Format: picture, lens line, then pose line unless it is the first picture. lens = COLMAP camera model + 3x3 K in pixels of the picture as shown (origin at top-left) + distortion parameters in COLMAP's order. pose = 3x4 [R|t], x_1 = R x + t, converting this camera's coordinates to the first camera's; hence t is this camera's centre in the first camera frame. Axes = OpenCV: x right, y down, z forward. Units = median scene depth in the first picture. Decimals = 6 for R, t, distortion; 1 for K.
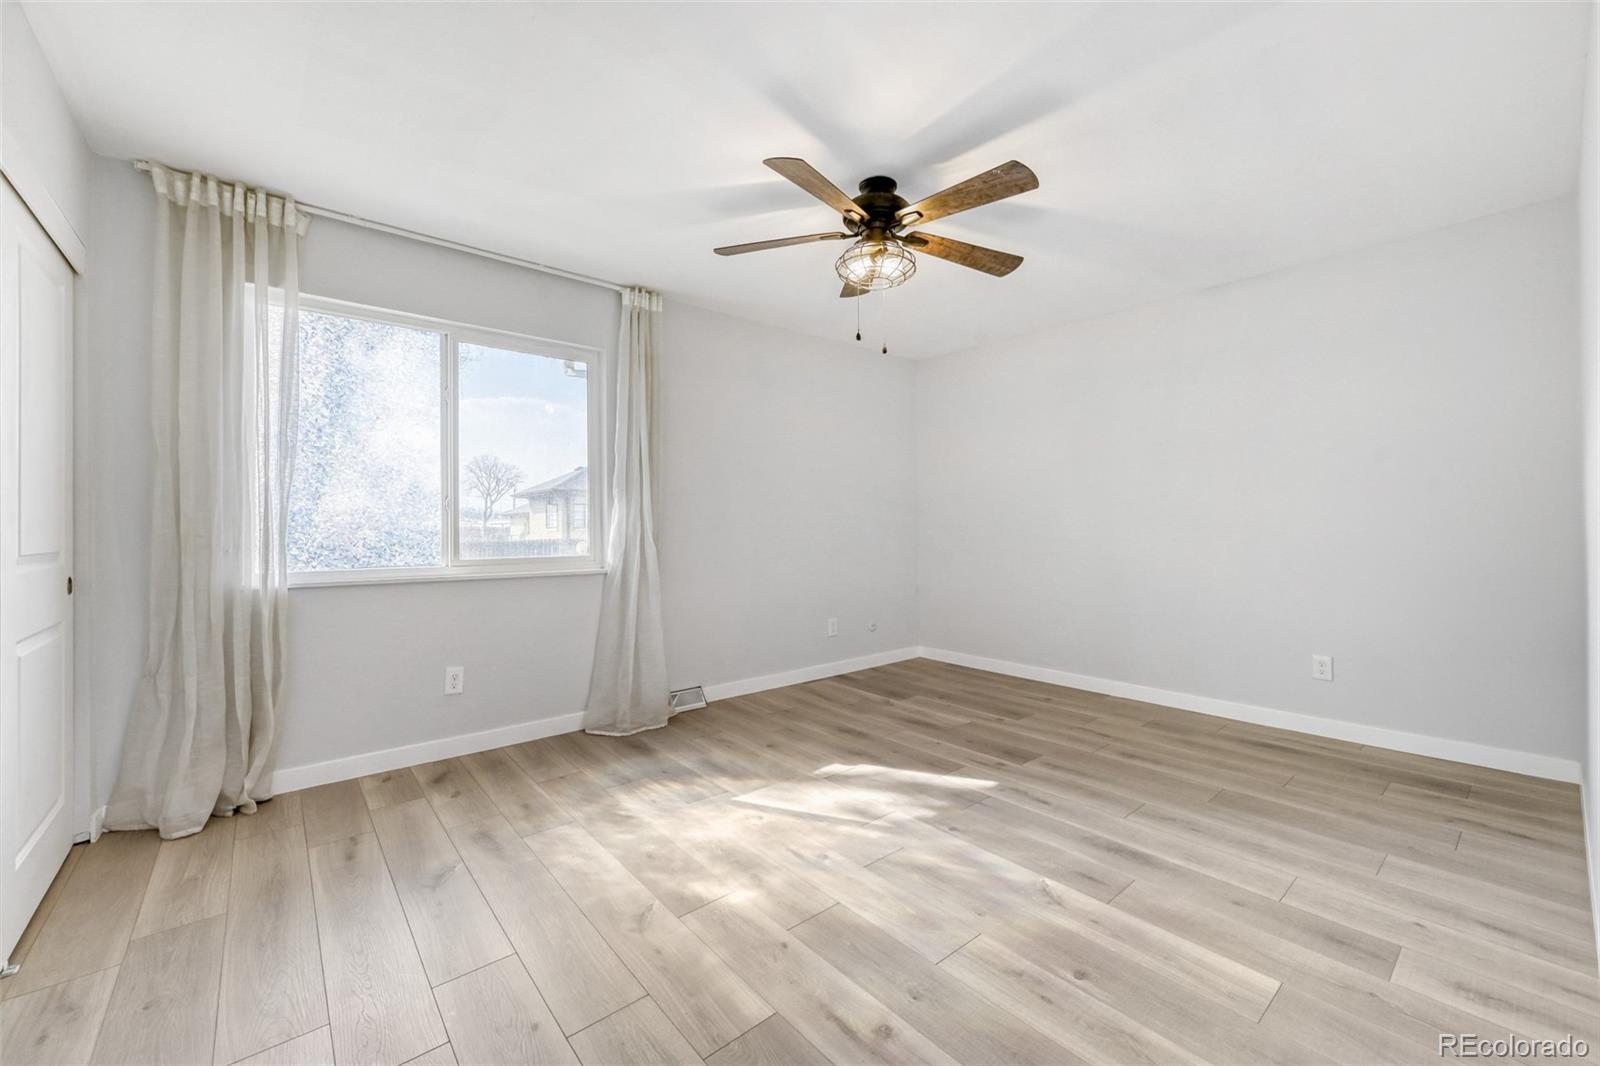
lens RADIAL K [[642.4, 0, 803.9], [0, 642.4, 533.8], [0, 0, 1]] dist [-0.001866, 0.000784]
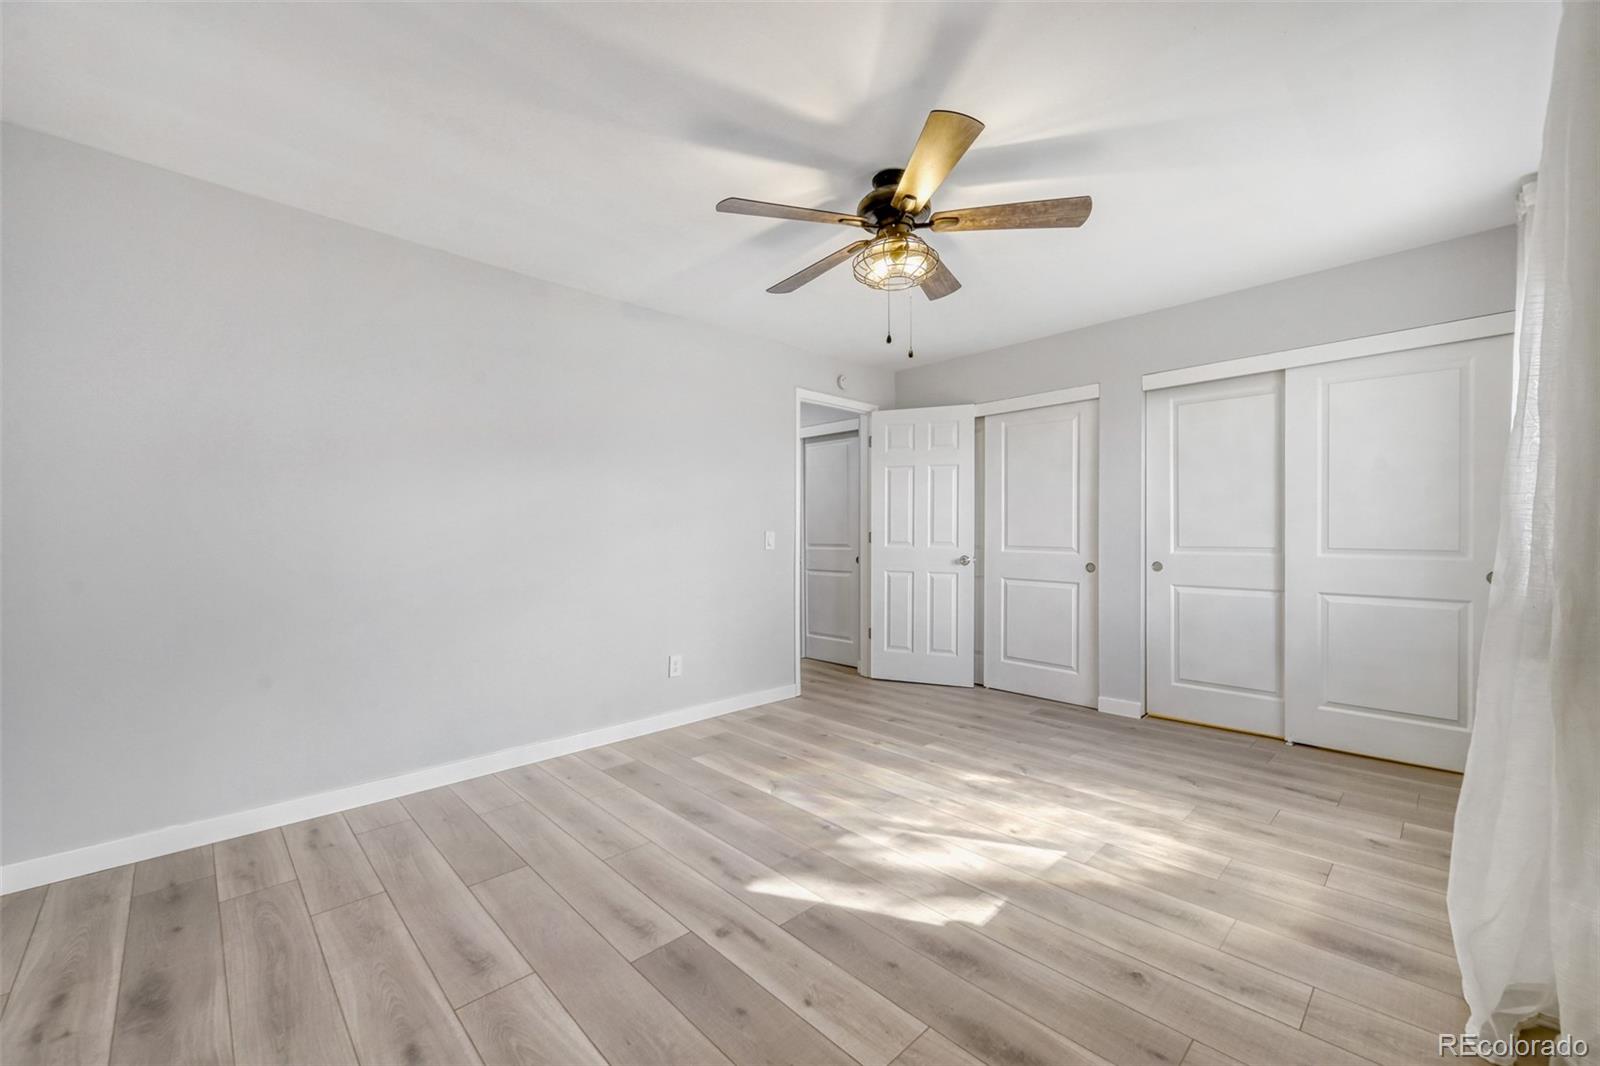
lens RADIAL K [[642.4, 0, 801.4], [0, 642.4, 530.8], [0, 0, 1]] dist [-0.001866, 0.000784]
pose [[-0.997981, 0.014342, -0.061869, 0.320058], [0.013206, 0.999737, 0.018727, -0.051337], [0.062121, 0.017872, -0.997909, 1.988547]]
